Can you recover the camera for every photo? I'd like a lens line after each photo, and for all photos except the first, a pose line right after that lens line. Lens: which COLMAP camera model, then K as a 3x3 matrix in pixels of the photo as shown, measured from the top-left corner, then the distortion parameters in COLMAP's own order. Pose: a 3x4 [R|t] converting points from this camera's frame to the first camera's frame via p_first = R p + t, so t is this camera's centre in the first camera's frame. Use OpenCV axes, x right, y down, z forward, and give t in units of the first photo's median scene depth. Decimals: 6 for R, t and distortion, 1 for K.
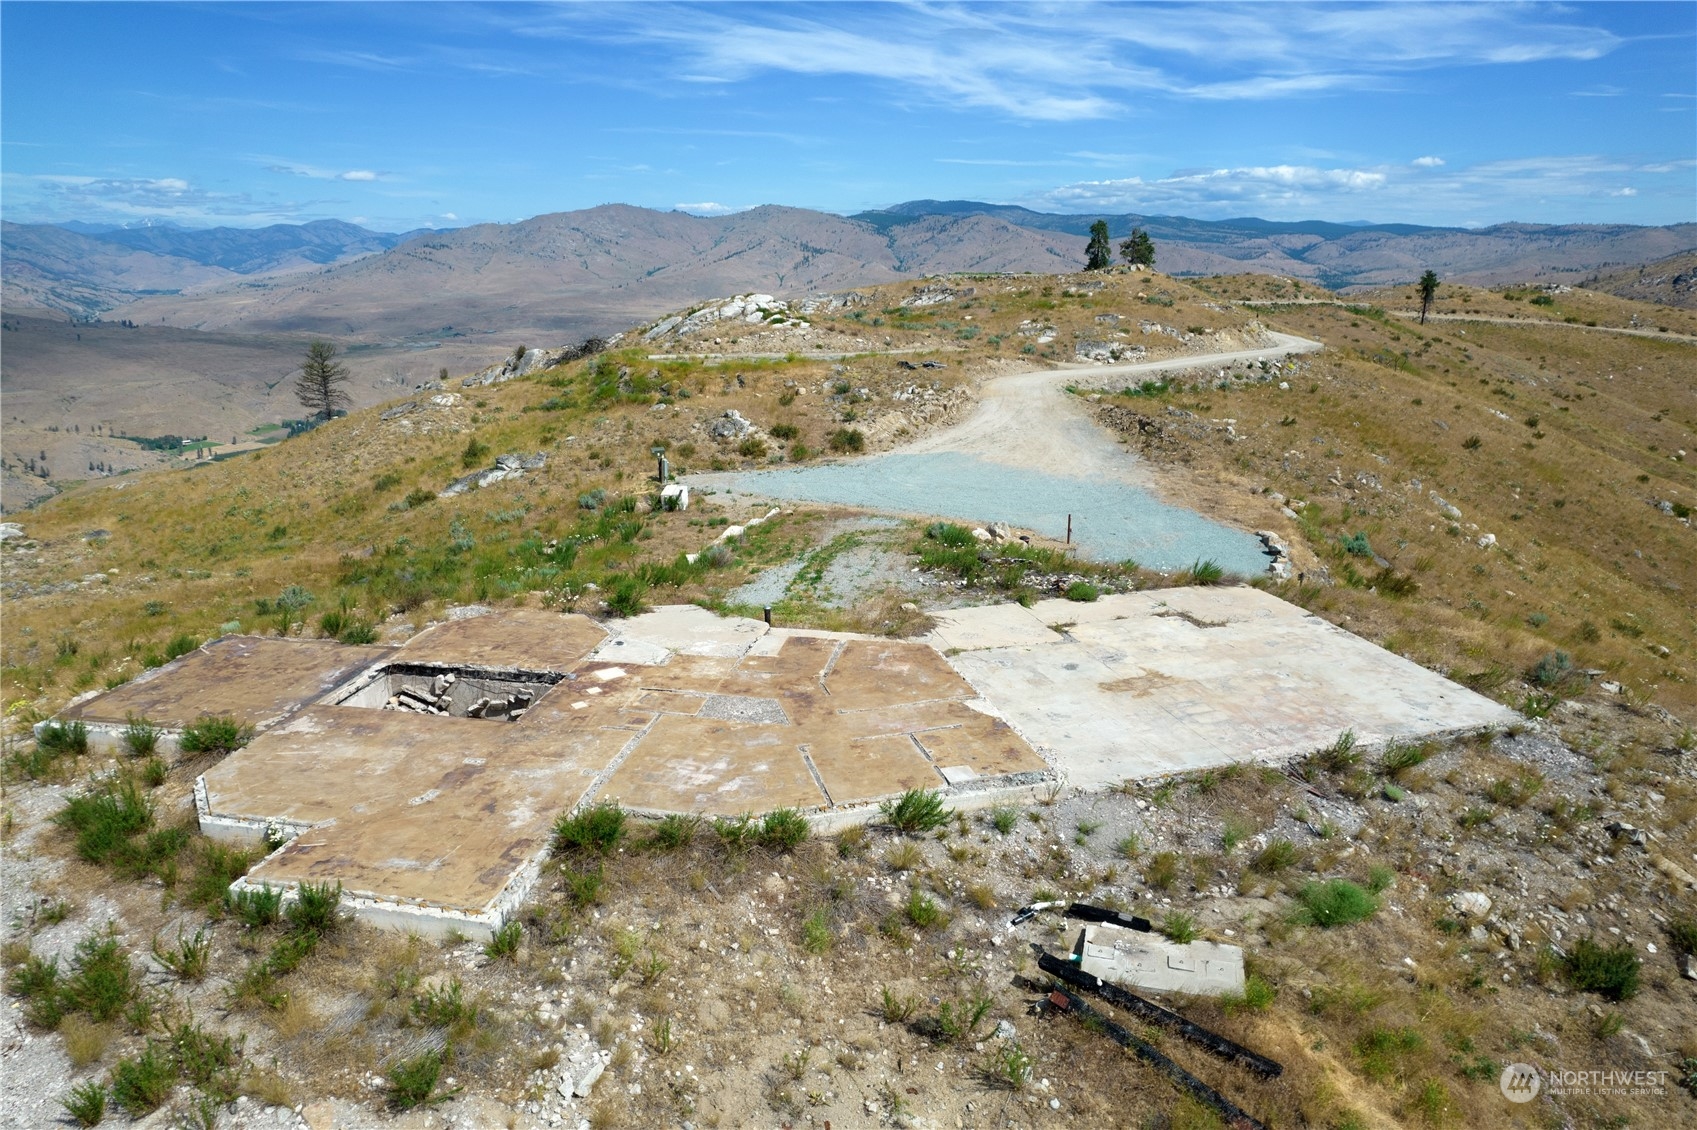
lens RADIAL K [[1048.3, 0, 848.5], [0, 1048.3, 565.0], [0, 0, 1]] dist [-0.022688, 0.082040]
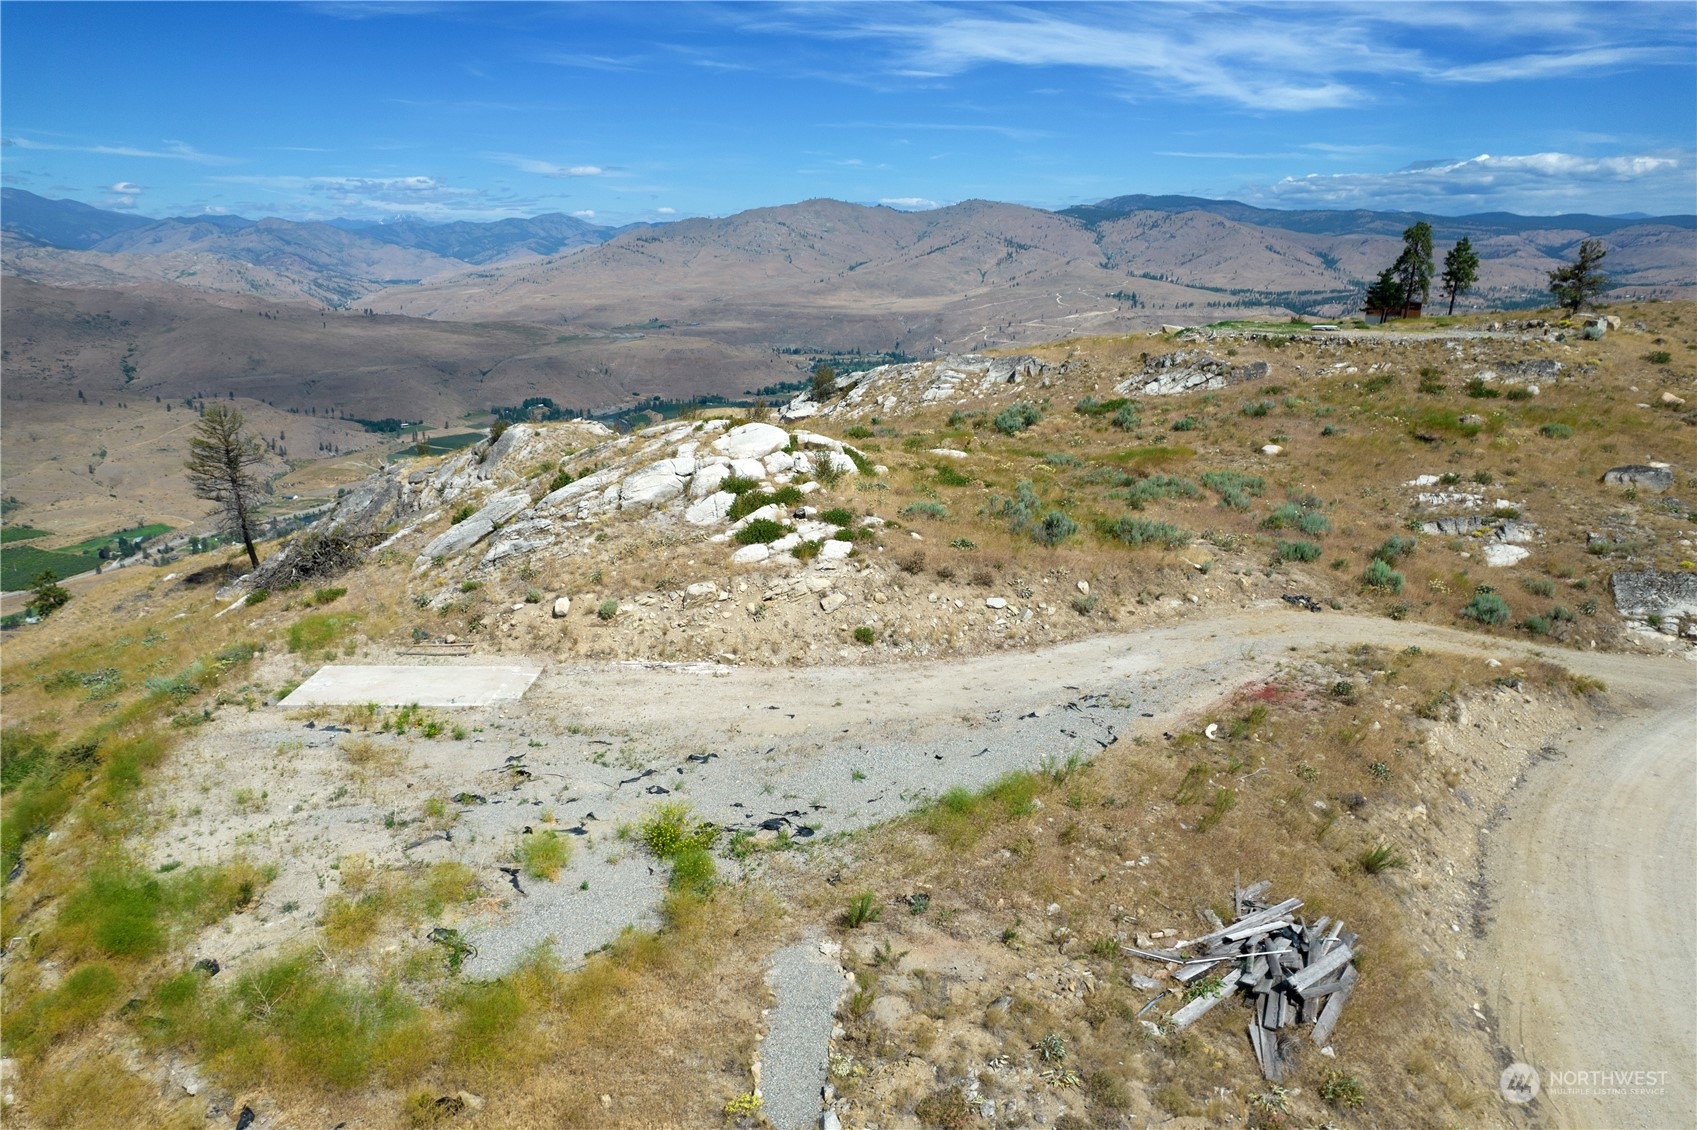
lens RADIAL K [[972.1, 0, 848.5], [0, 972.1, 565.0], [0, 0, 1]] dist [-0.022831, 0.061613]
pose [[0.979057, 0.075176, -0.189198, 0.003184], [-0.069675, 0.996935, 0.035571, -0.032681], [0.191292, -0.021643, 0.981295, 0.095222]]
